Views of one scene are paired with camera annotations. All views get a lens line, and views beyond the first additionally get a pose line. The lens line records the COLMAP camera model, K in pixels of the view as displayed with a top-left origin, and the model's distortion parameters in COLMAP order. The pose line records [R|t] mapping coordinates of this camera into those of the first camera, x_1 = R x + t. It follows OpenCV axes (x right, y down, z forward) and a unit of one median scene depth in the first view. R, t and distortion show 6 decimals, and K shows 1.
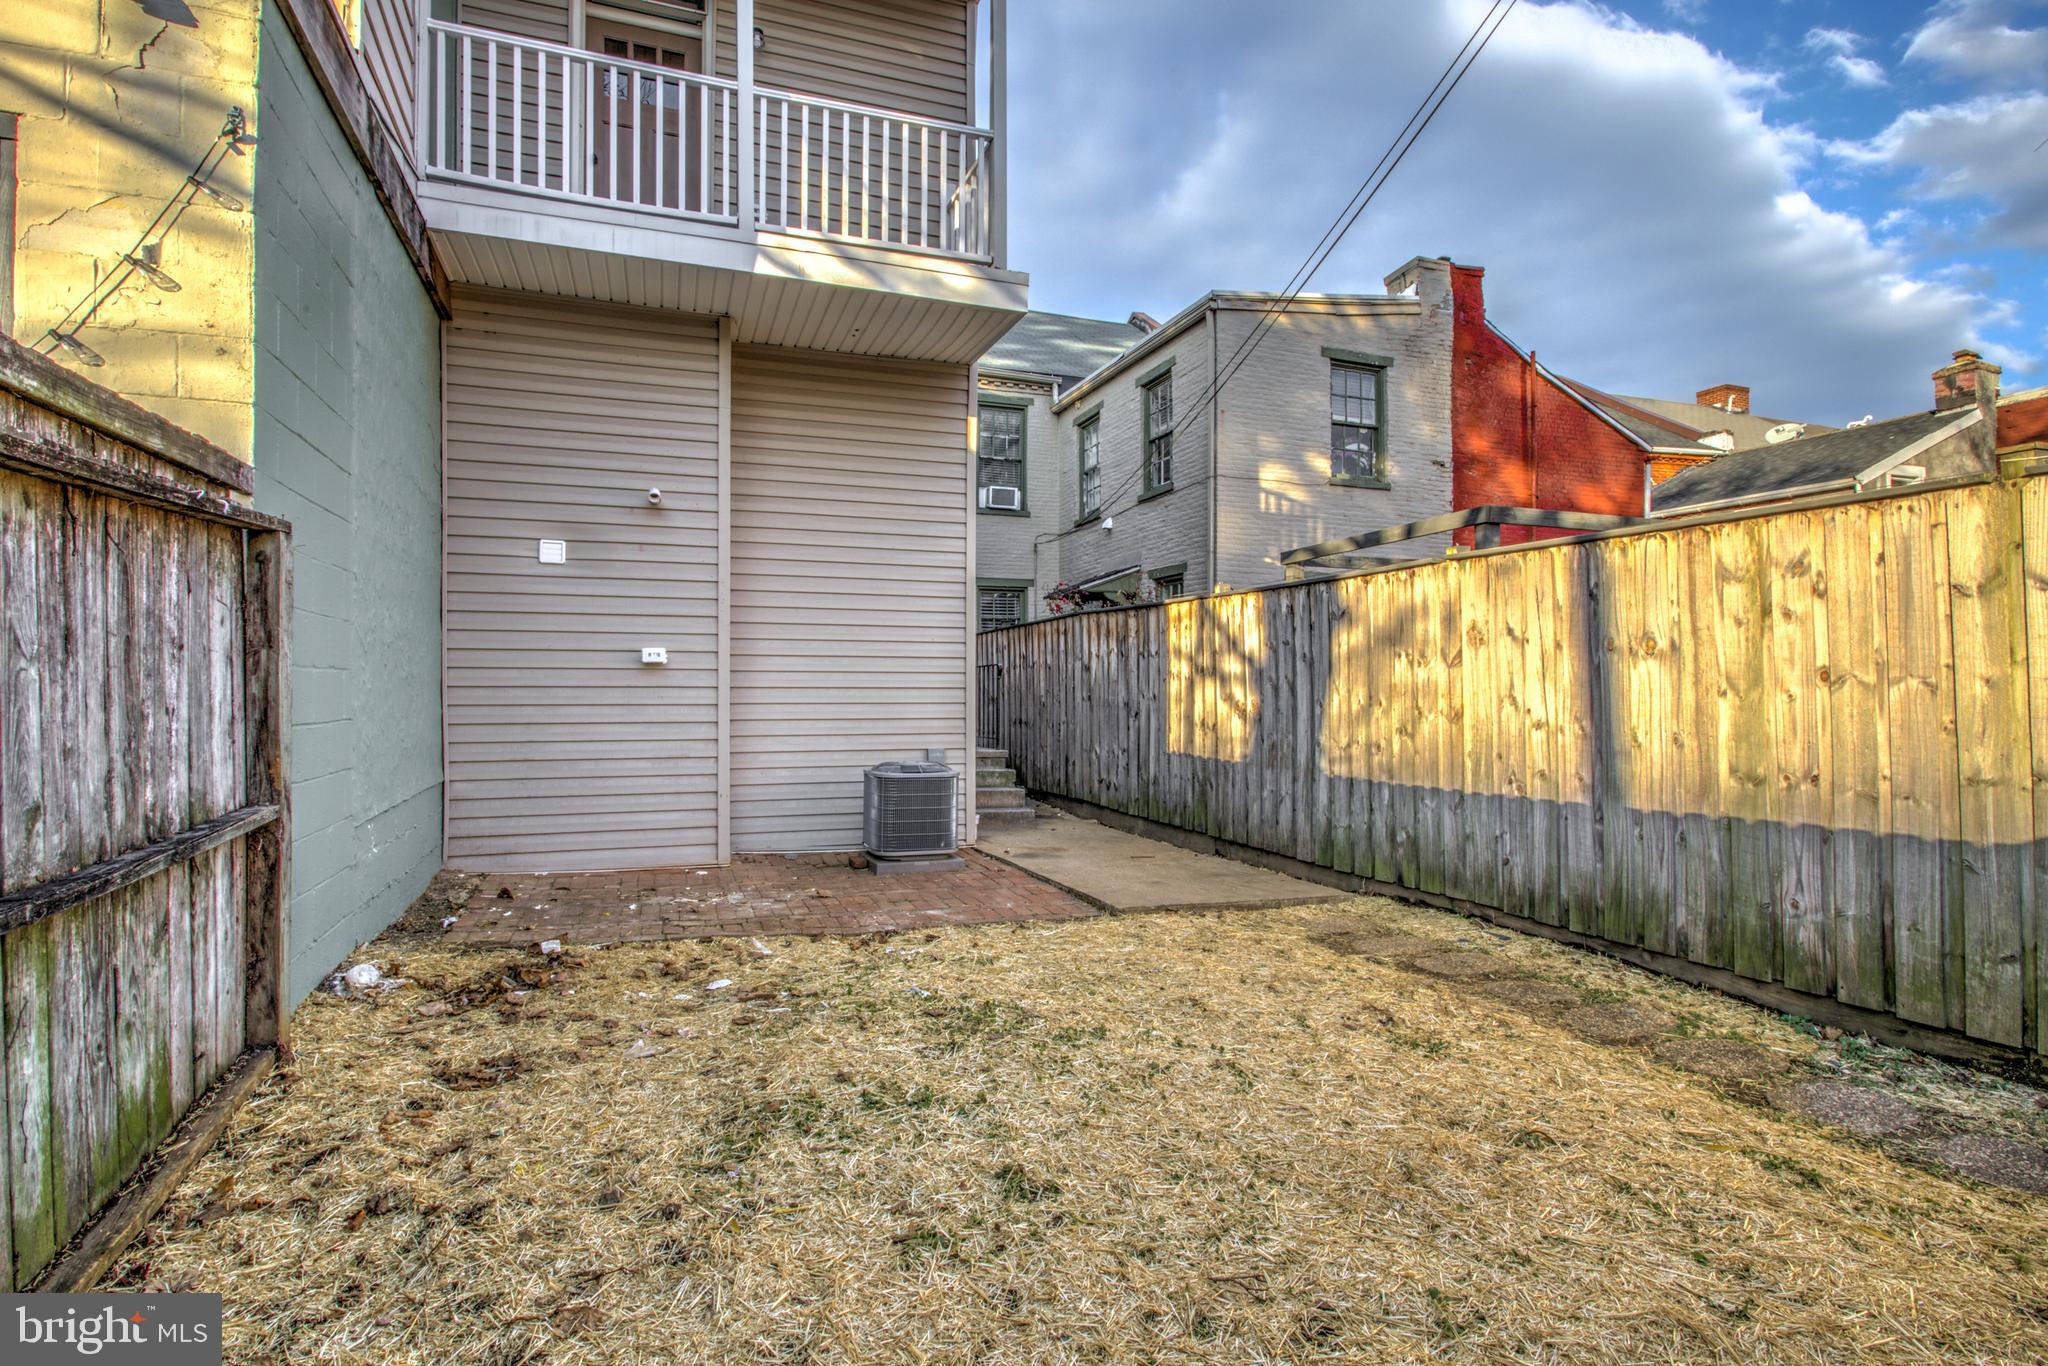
lens RADIAL K [[1017.3, 0, 1082.9], [0, 1017.3, 691.8], [0, 0, 1]] dist [-0.040120, 0.022243]
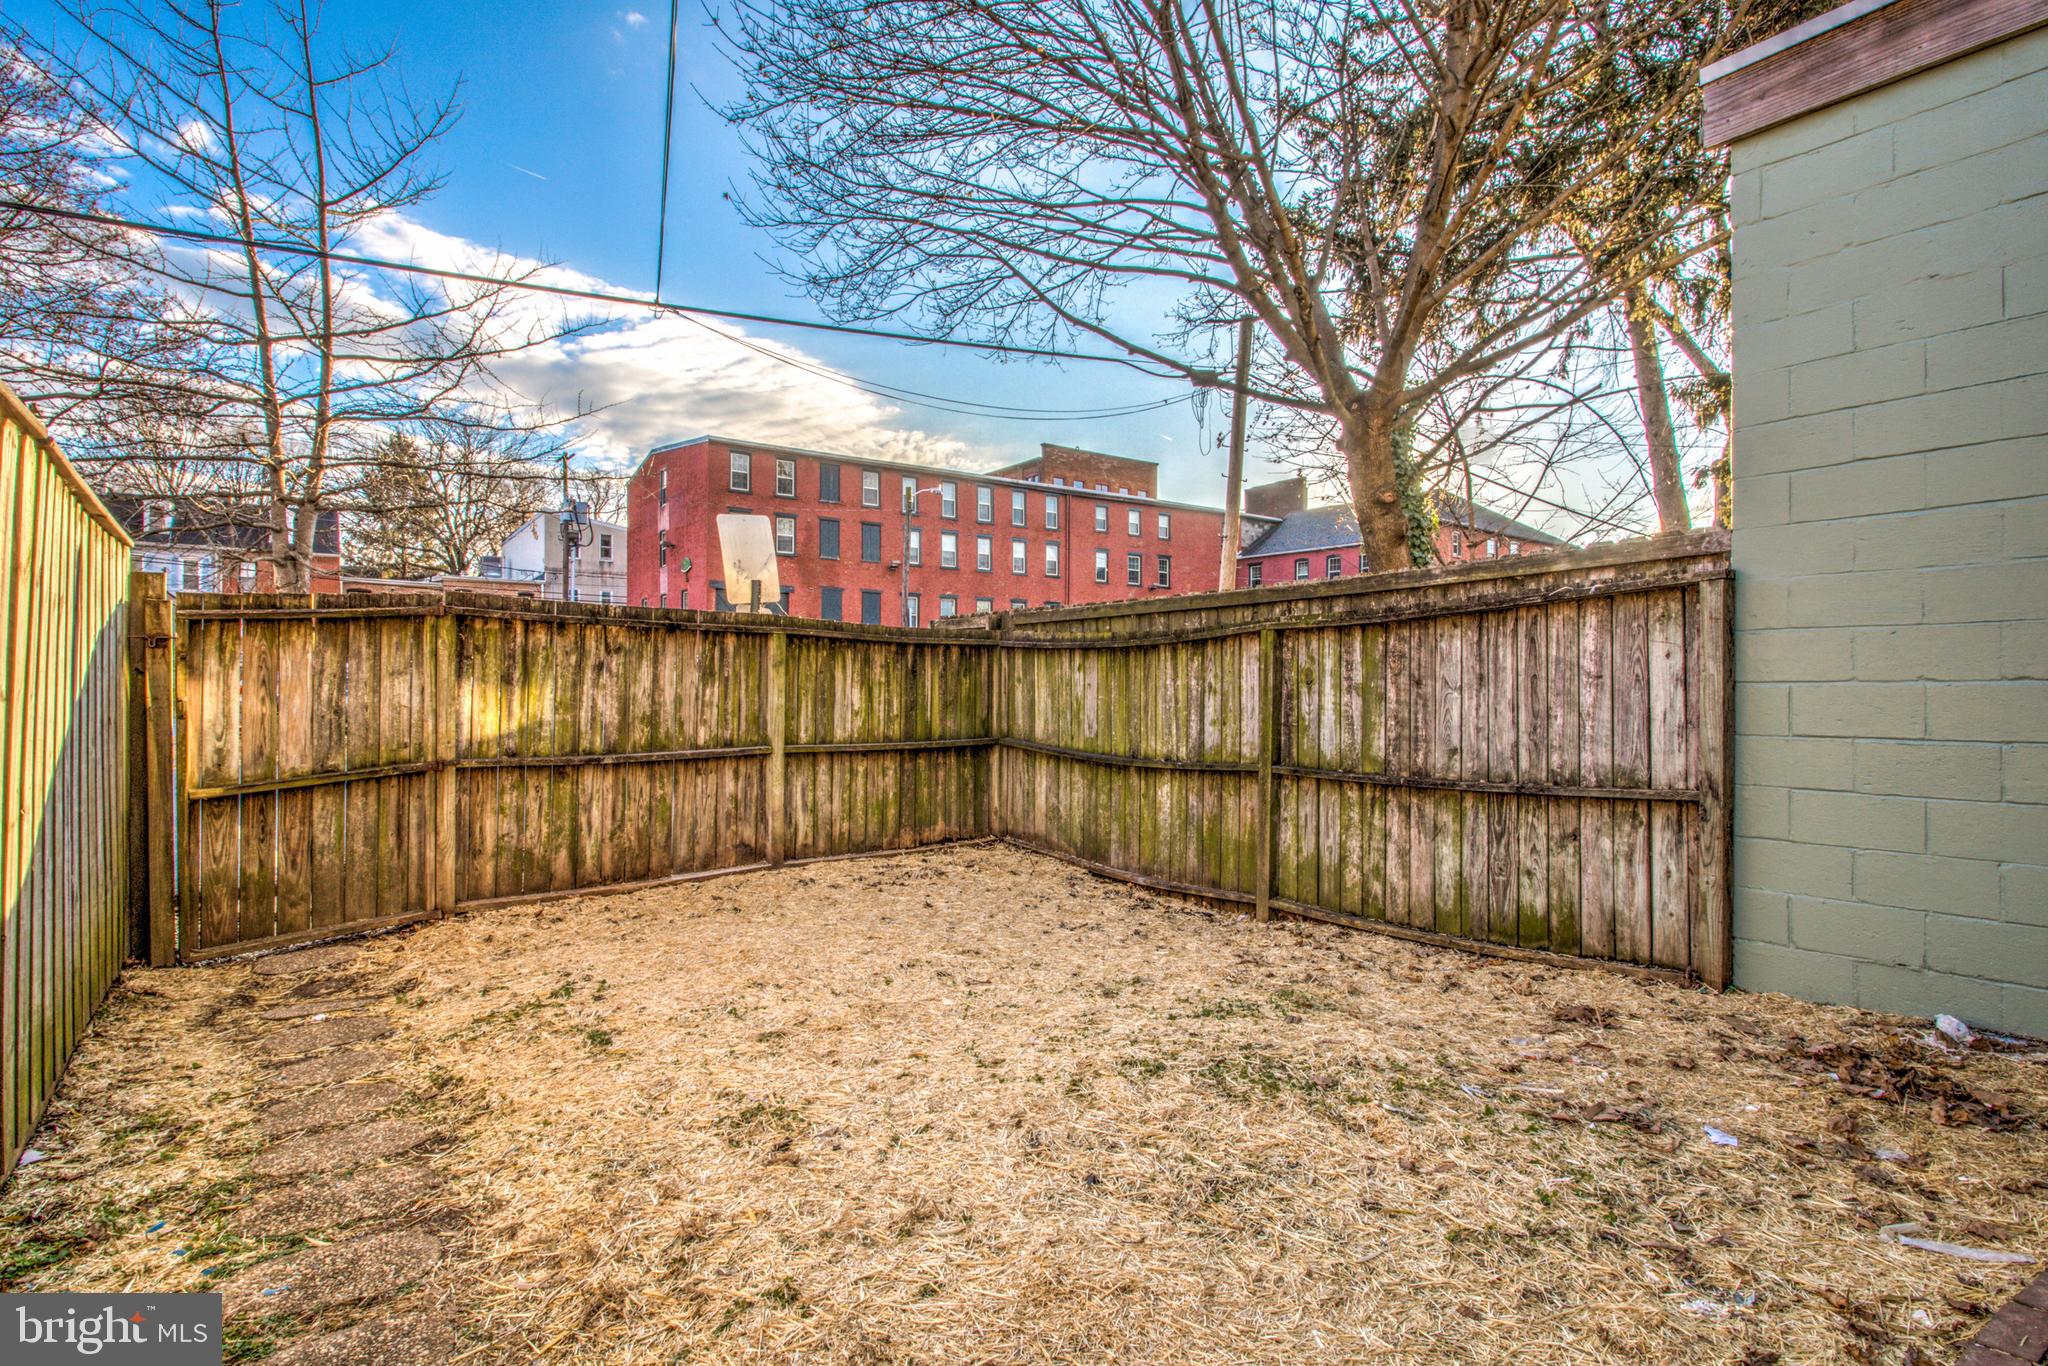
lens RADIAL K [[1017.3, 0, 1082.9], [0, 1017.3, 691.8], [0, 0, 1]] dist [-0.040120, 0.022243]
pose [[-0.971257, 0.000627, -0.238032, 0.298259], [-0.000279, 0.999993, 0.003771, -0.023760], [0.238033, 0.003729, -0.971250, 2.058145]]
